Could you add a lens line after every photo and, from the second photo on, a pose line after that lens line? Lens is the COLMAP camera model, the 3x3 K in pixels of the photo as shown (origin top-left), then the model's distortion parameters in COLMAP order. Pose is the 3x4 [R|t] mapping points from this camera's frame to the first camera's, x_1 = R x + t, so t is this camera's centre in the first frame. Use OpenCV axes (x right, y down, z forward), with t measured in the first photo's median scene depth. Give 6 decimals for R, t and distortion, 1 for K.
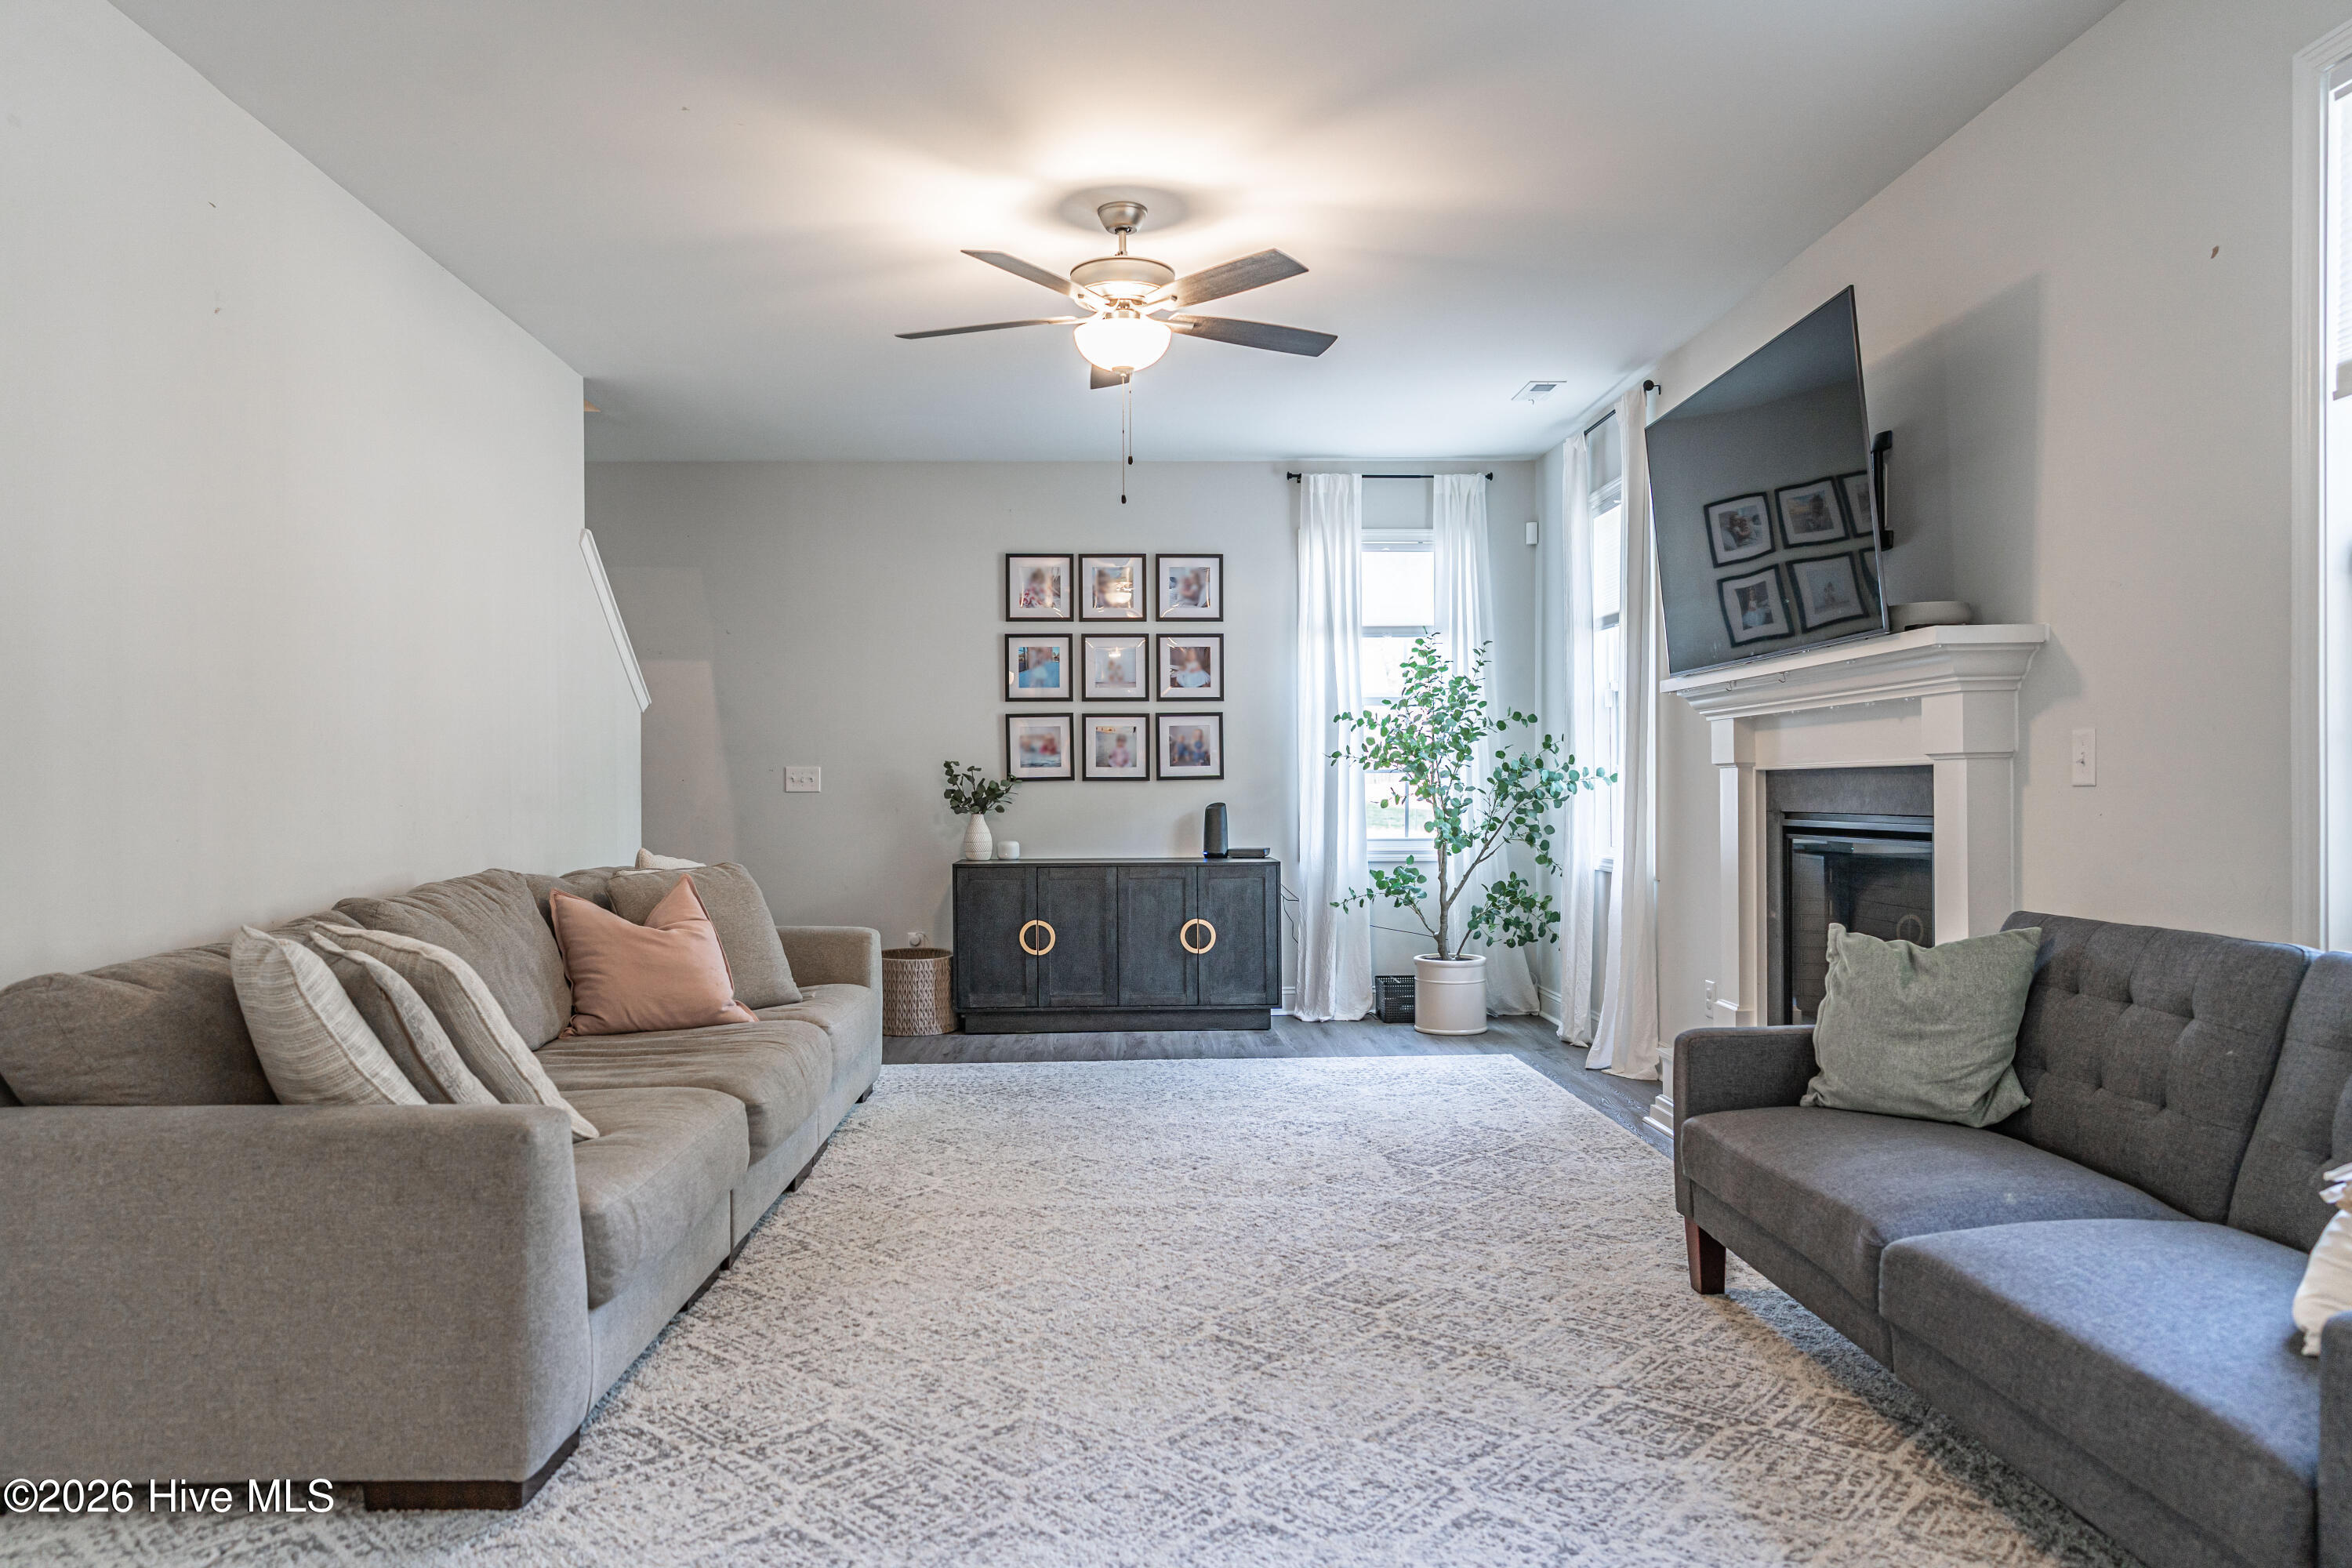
lens RADIAL K [[1566.6, 0, 1176.0], [0, 1566.6, 789.6], [0, 0, 1]] dist [-0.001925, -0.001934]
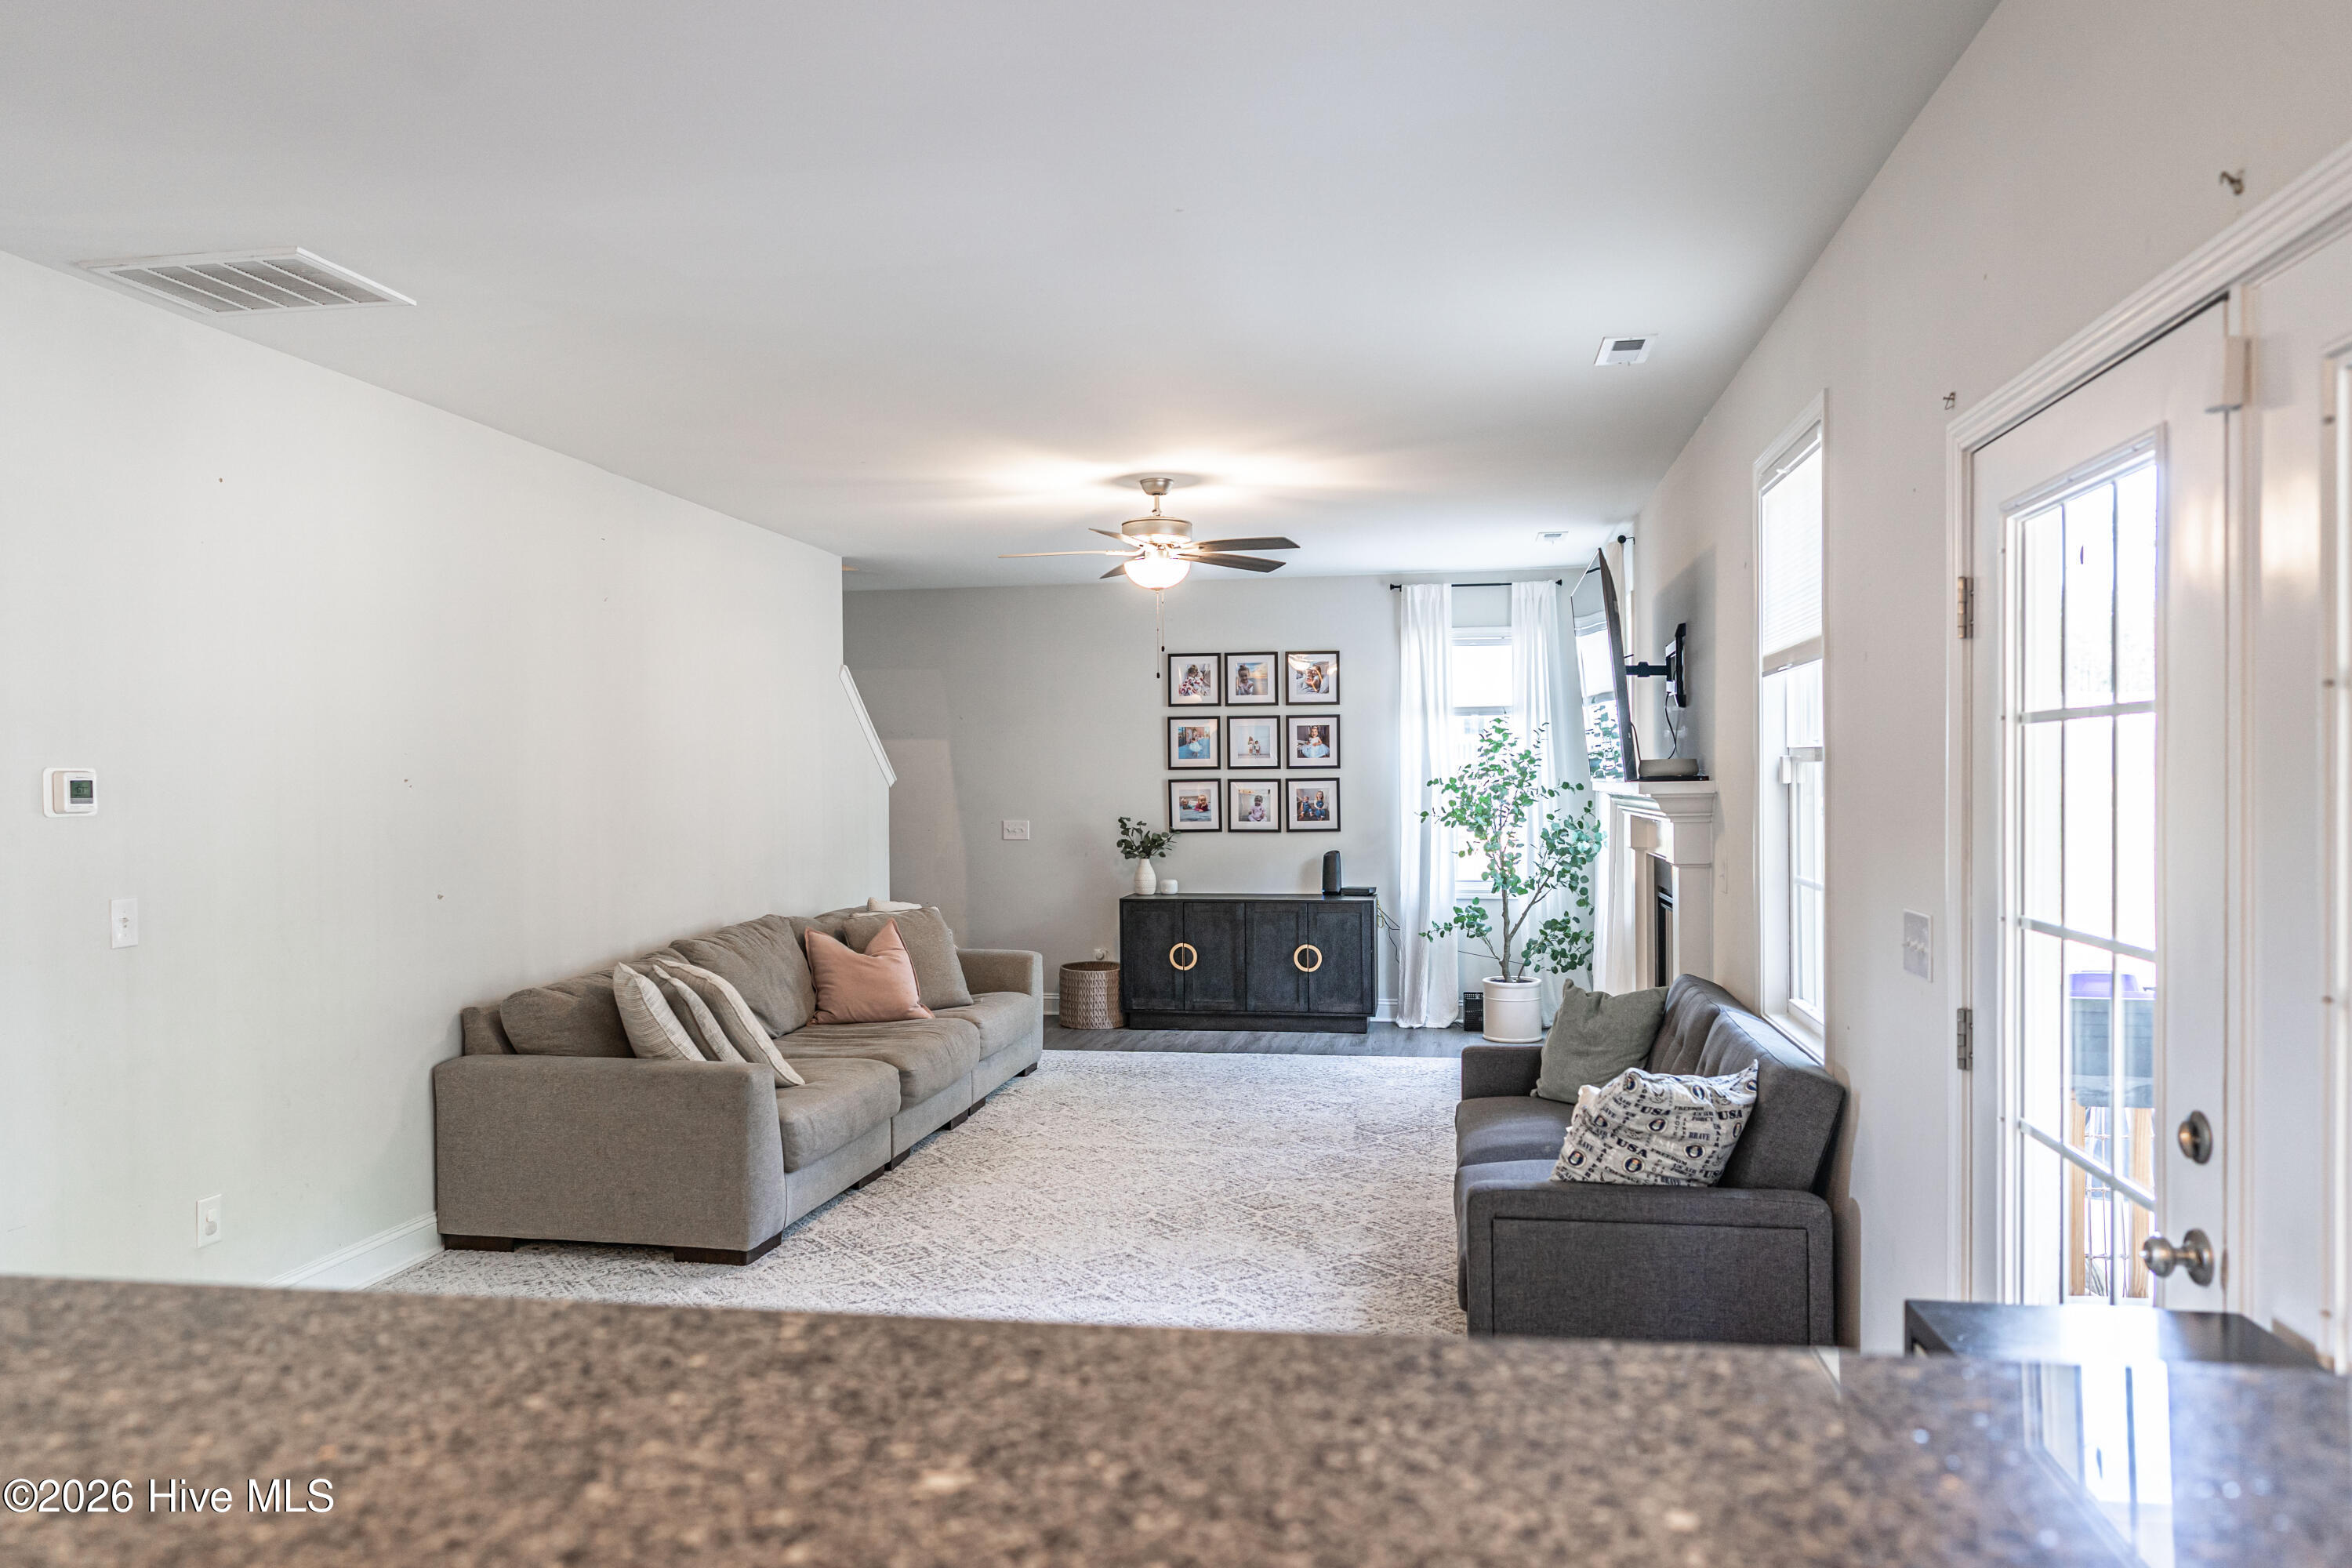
lens RADIAL K [[1593.7, 0, 1177.0], [0, 1593.7, 791.5], [0, 0, 1]] dist [-0.002777, 0.003982]
pose [[0.978197, 0.001068, -0.207674, 0.193190], [0.000732, 0.999963, 0.008591, -0.057135], [0.207676, -0.008555, 0.978160, -0.309512]]
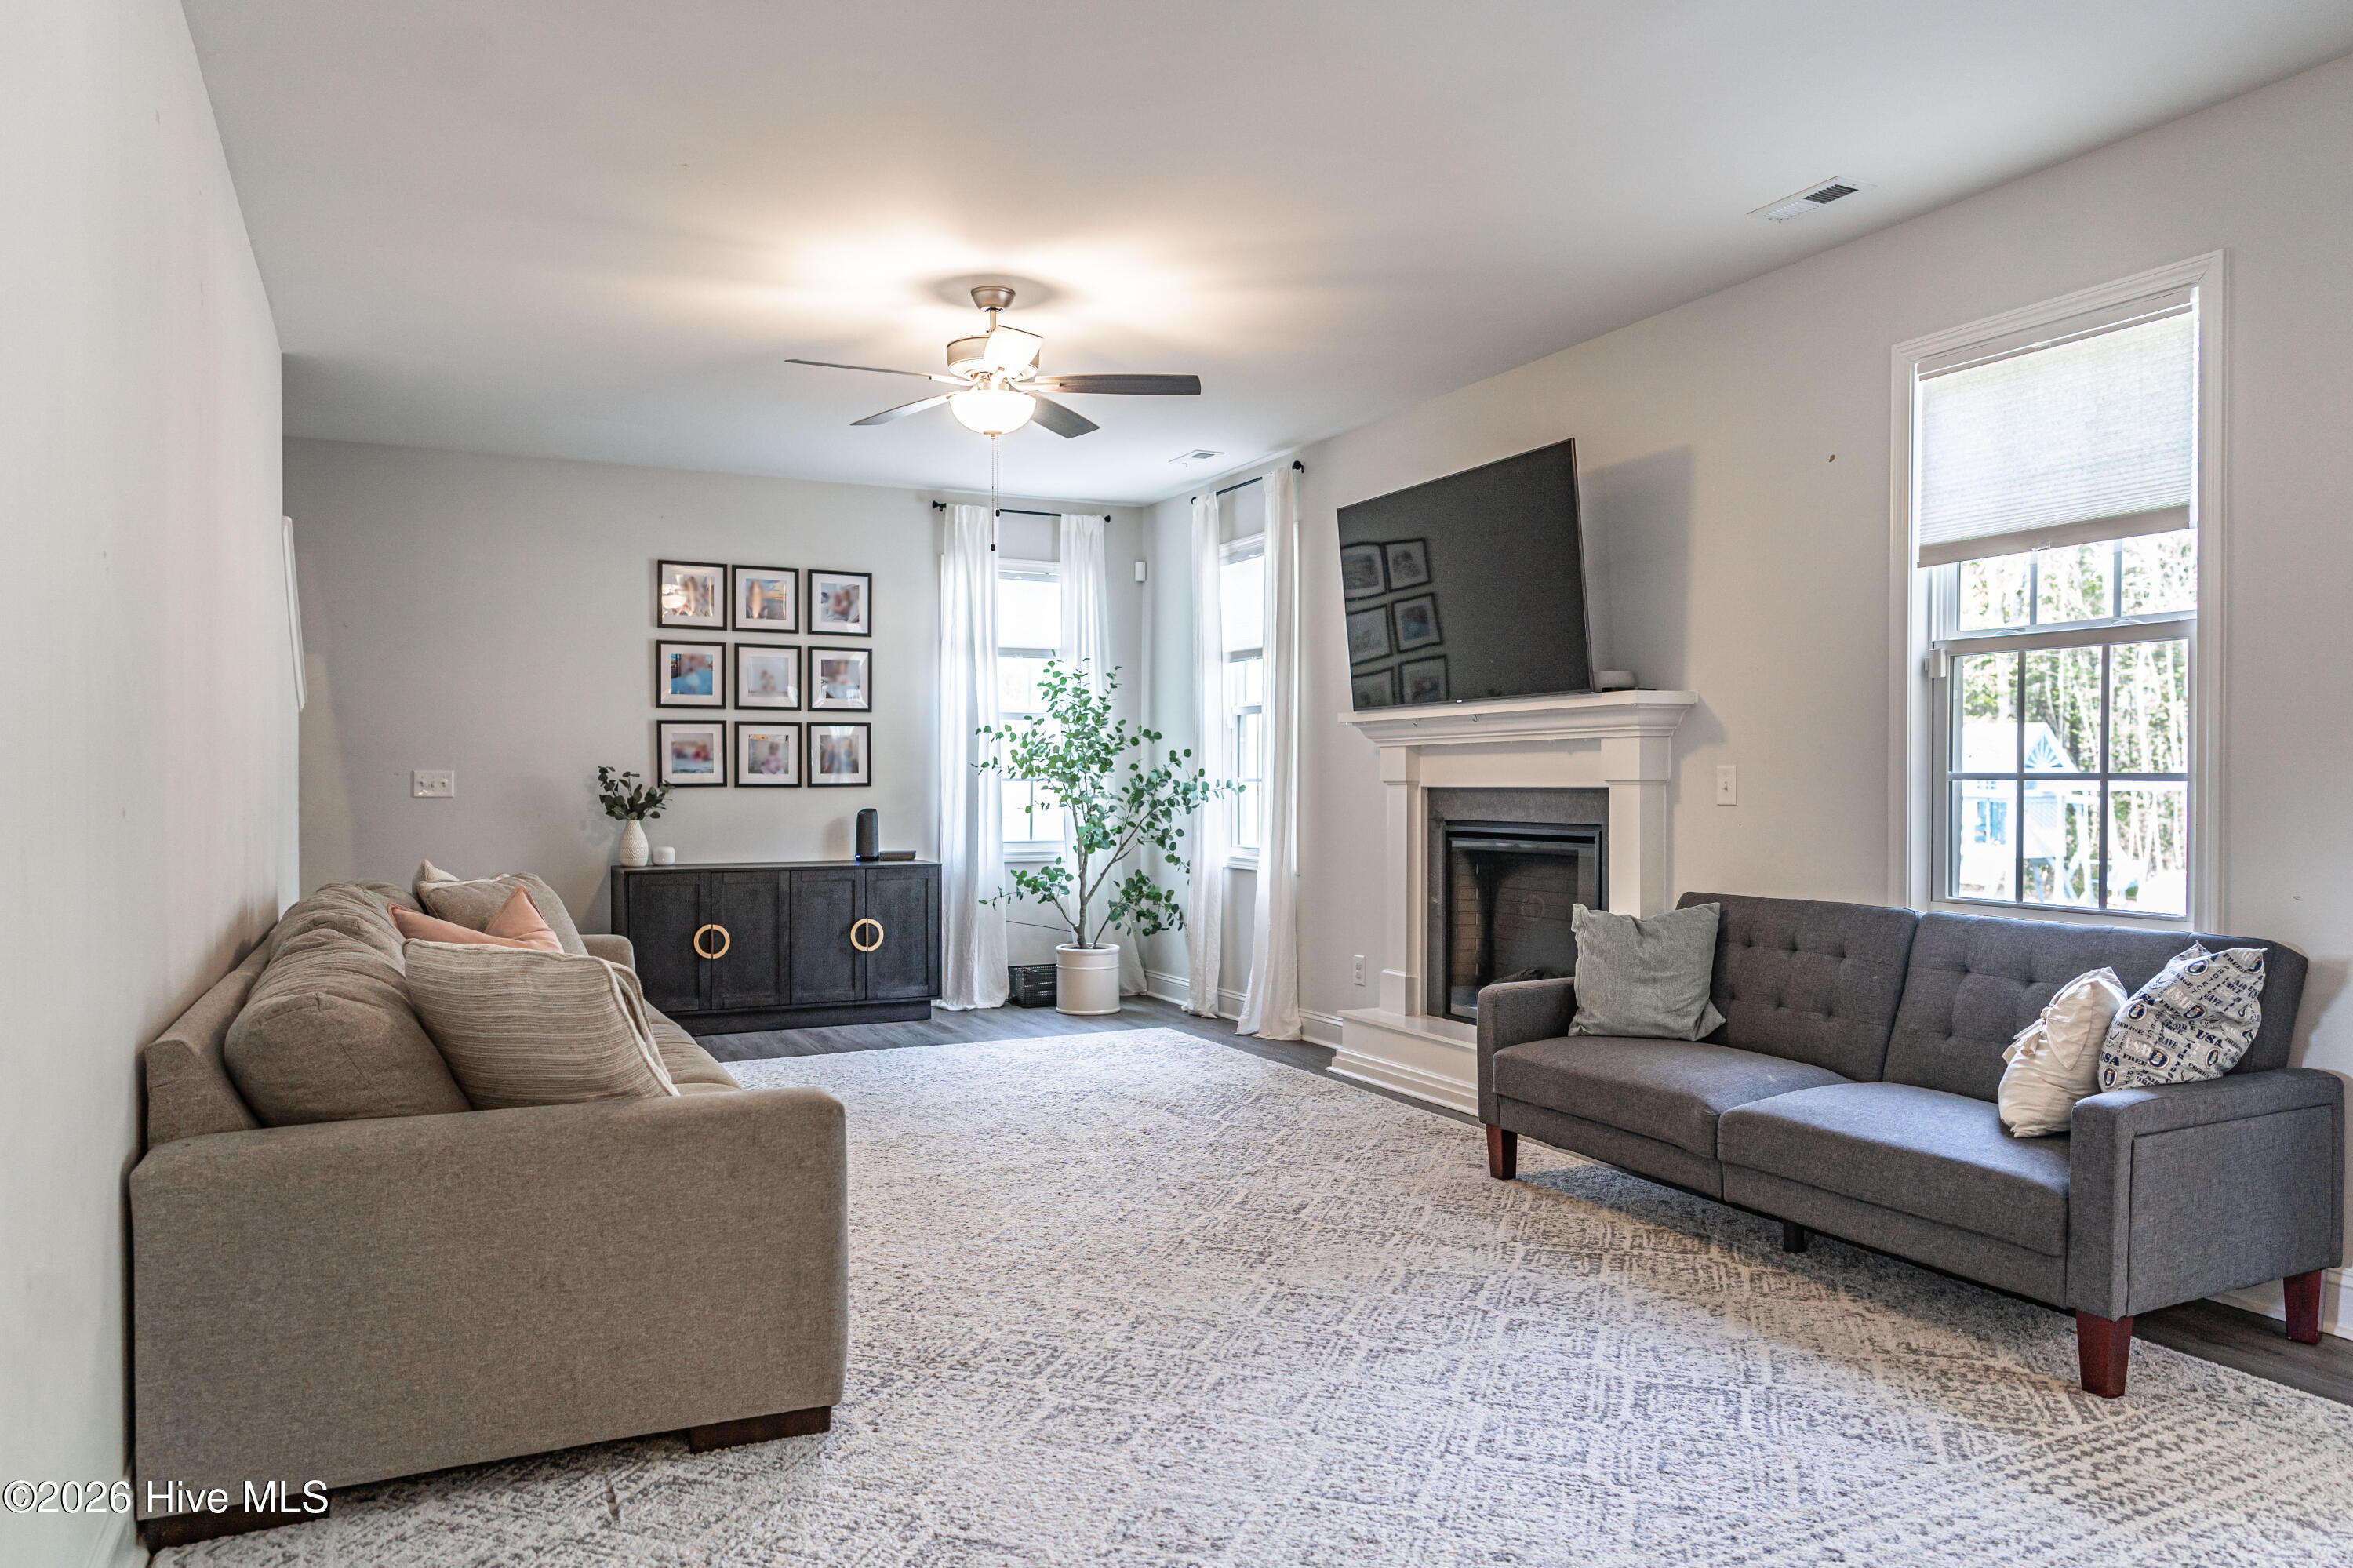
lens RADIAL K [[1567.2, 0, 1198.9], [0, 1567.2, 793.4], [0, 0, 1]] dist [-0.004138, 0.002144]
pose [[0.910898, 0.004428, 0.412609, -0.237075], [-0.006192, 0.999977, 0.002937, -0.007324], [-0.412586, -0.005230, 0.910904, -0.063447]]
